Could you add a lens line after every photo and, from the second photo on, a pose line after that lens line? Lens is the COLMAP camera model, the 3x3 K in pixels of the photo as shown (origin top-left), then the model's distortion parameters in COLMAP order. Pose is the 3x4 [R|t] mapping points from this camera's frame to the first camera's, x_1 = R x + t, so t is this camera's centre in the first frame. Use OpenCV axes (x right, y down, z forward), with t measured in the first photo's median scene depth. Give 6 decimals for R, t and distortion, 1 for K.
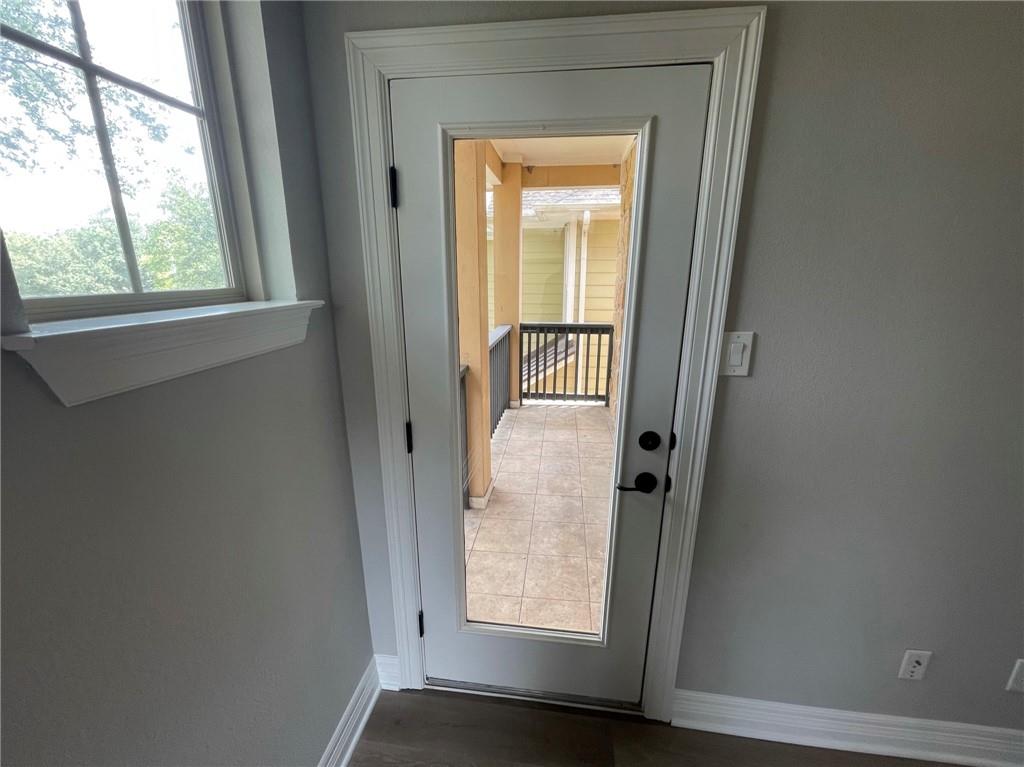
lens RADIAL K [[413.9, 0, 514.3], [0, 413.9, 383.0], [0, 0, 1]] dist [0.000501, -0.000545]
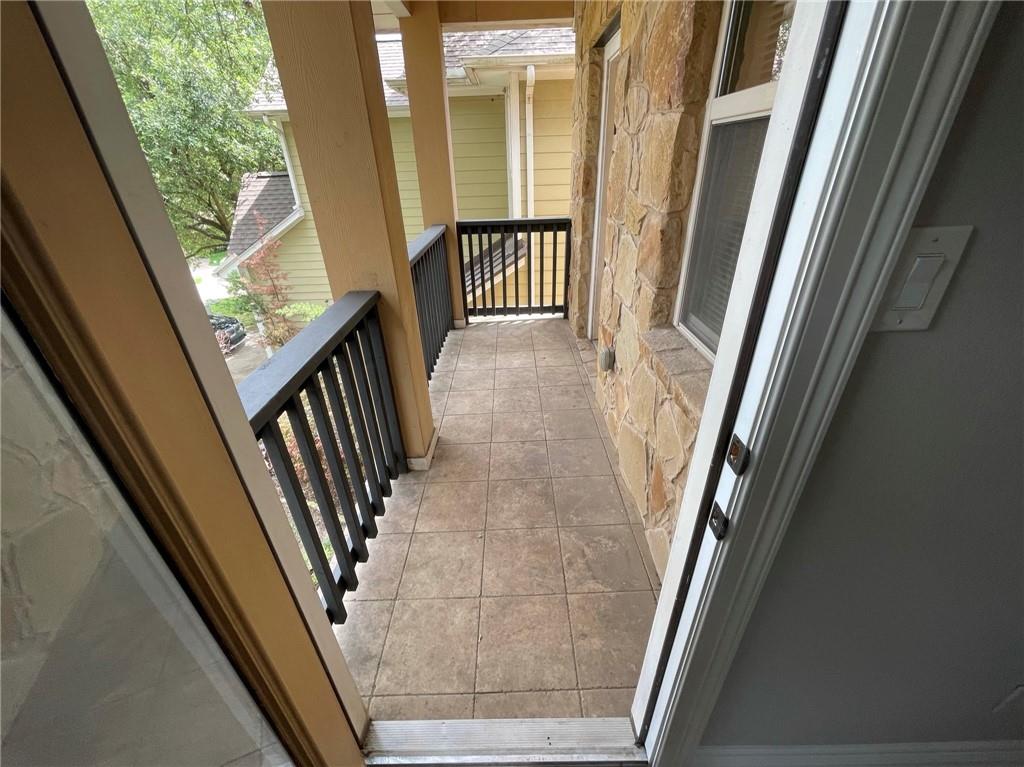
lens RADIAL K [[413.9, 0, 512.8], [0, 413.9, 381.0], [0, 0, 1]] dist [0.000501, -0.000545]
pose [[0.991368, -0.087679, 0.097478, 0.017399], [0.063364, 0.971304, 0.229244, -0.022977], [-0.114781, -0.221089, 0.968476, 0.148159]]
